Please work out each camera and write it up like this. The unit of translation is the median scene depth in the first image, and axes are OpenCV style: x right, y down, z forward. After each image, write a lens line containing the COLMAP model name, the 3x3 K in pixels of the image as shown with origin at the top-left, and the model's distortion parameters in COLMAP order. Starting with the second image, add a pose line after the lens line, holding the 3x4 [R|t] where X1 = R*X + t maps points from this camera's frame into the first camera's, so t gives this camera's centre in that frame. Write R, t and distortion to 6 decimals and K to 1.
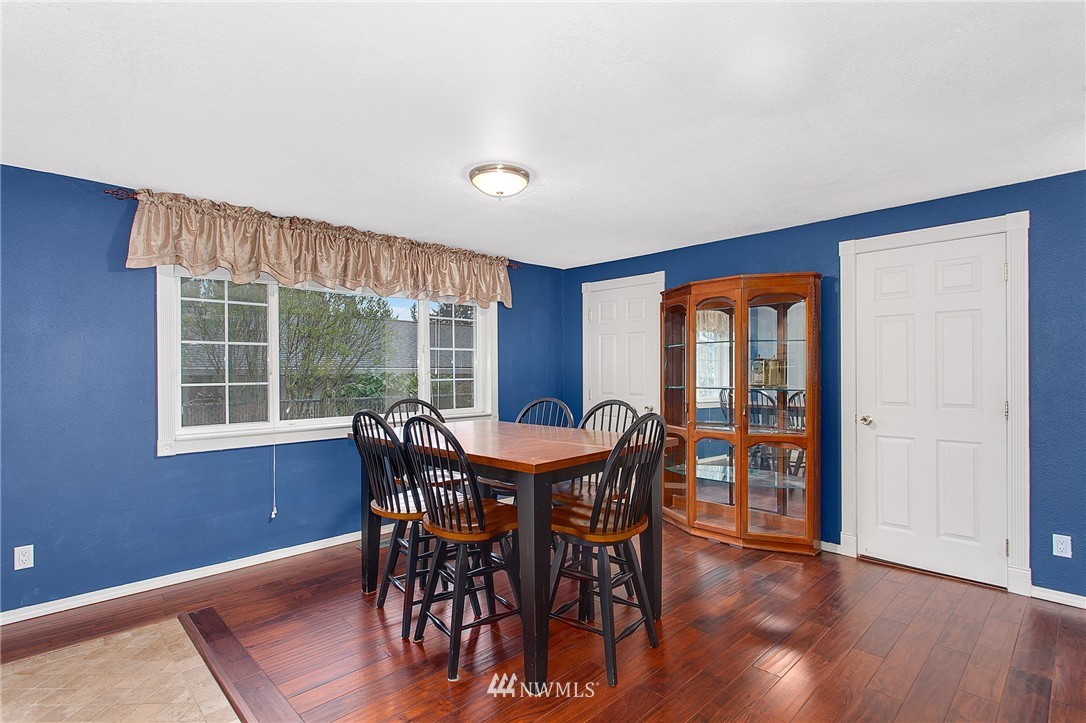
lens RADIAL K [[520.2, 0, 539.2], [0, 520.2, 369.5], [0, 0, 1]] dist [0.000972, -0.000247]
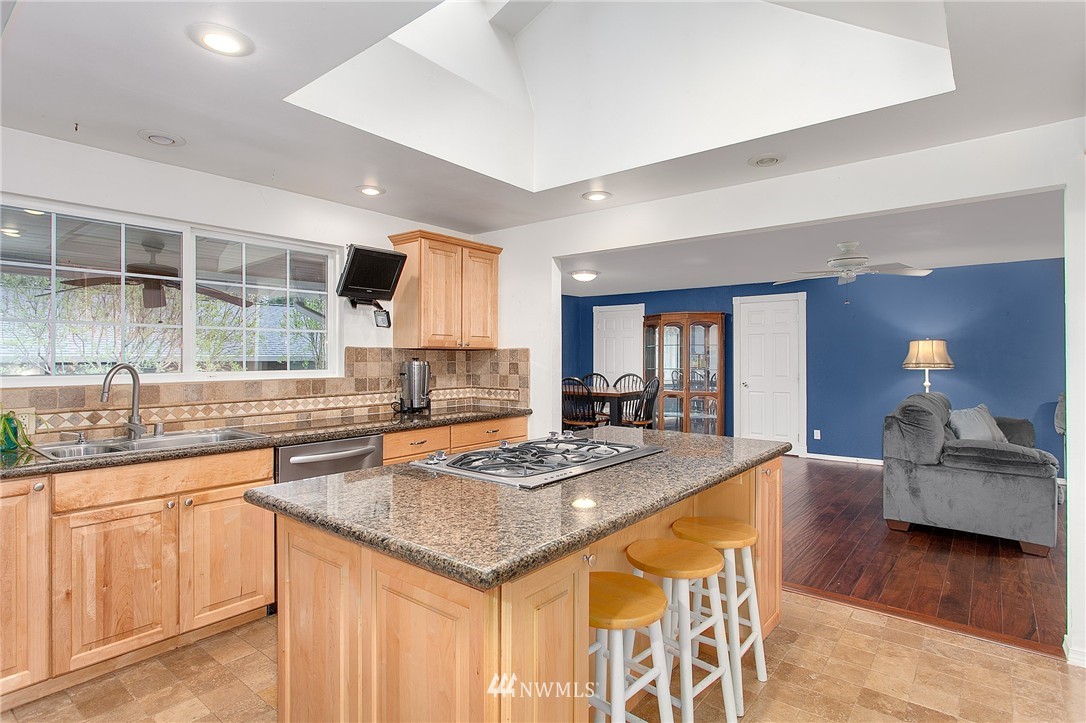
lens RADIAL K [[565.8, 0, 543.4], [0, 565.8, 358.9], [0, 0, 1]] dist [-0.003635, -0.000157]
pose [[0.991139, 0.000851, 0.132827, -0.422427], [-0.001149, 0.999997, 0.002166, -0.005454], [-0.132825, -0.002300, 0.991137, -1.024335]]
